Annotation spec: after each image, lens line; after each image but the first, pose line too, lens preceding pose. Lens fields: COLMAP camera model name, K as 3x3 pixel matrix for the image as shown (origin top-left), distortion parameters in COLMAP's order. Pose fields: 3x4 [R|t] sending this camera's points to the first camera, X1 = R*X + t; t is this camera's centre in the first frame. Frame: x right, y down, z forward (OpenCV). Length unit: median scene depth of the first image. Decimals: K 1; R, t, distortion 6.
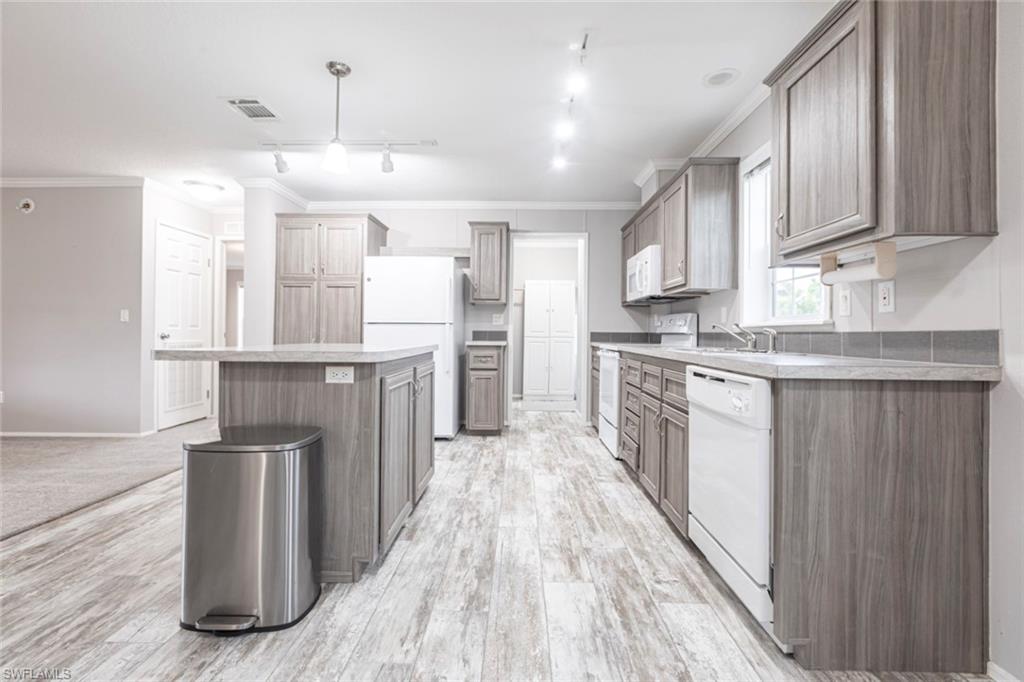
lens RADIAL K [[444.0, 0, 512.0], [0, 444.0, 341.0], [0, 0, 1]] dist [-0.039182, 0.011565]
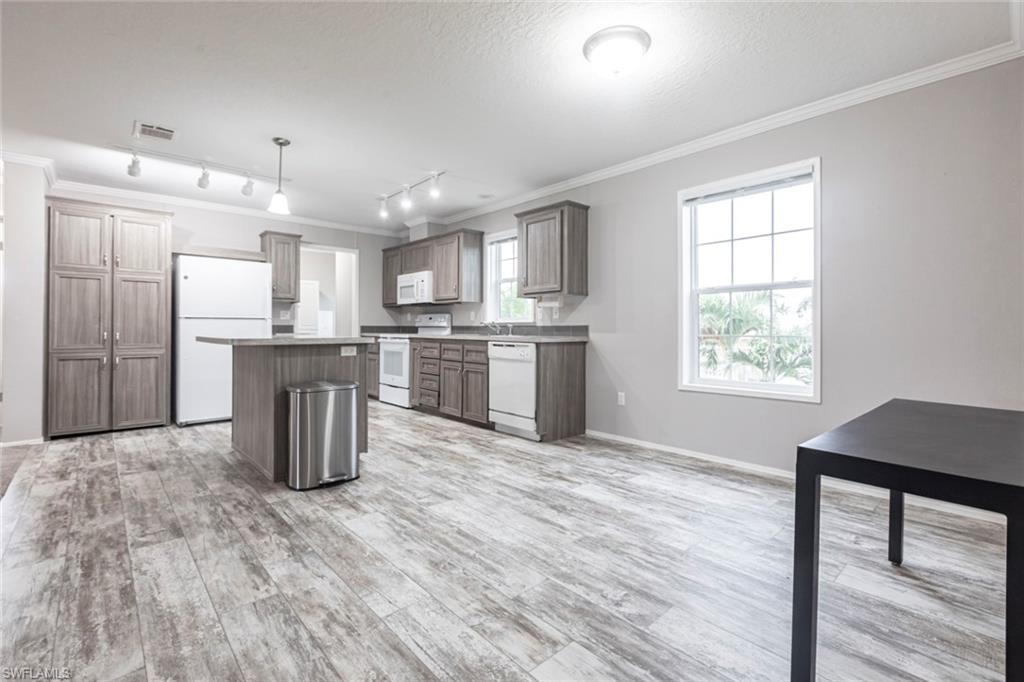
lens RADIAL K [[449.5, 0, 509.5], [0, 449.5, 310.9], [0, 0, 1]] dist [0.001275, 0.000043]
pose [[0.729567, 0.019854, 0.683621, -0.605294], [0.015380, 0.998849, -0.045423, 0.004347], [-0.683736, 0.043653, 0.728422, -0.395010]]
